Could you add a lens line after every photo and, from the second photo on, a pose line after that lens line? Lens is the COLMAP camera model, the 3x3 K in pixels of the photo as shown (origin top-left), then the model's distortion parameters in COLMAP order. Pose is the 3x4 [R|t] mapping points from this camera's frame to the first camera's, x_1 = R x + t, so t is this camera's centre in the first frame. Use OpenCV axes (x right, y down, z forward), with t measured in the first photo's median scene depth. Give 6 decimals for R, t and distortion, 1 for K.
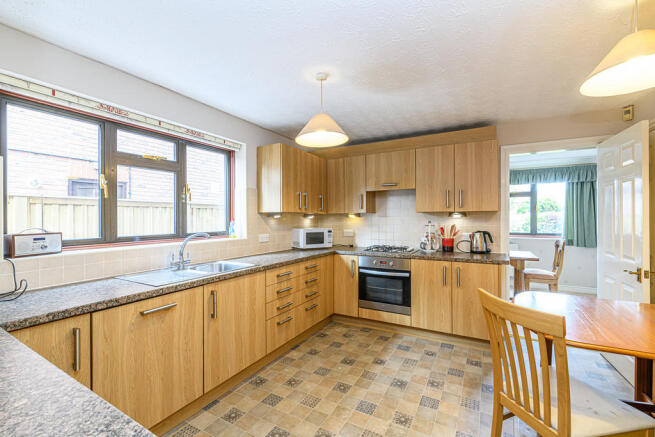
lens RADIAL K [[285.6, 0, 328.2], [0, 285.6, 215.8], [0, 0, 1]] dist [0.003989, -0.000141]
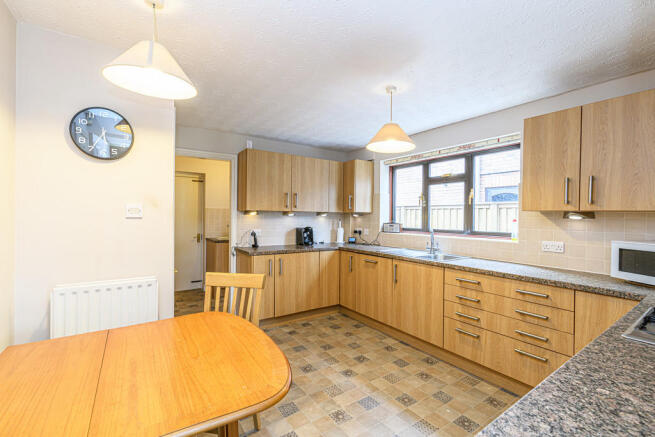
lens RADIAL K [[285.6, 0, 327.7], [0, 285.6, 217.0], [0, 0, 1]] dist [0.003989, -0.000141]
pose [[-0.433651, 0.001799, -0.901079, 0.926385], [-0.007170, 0.999959, 0.005447, 0.001969], [0.901052, 0.008823, -0.433621, 1.084119]]
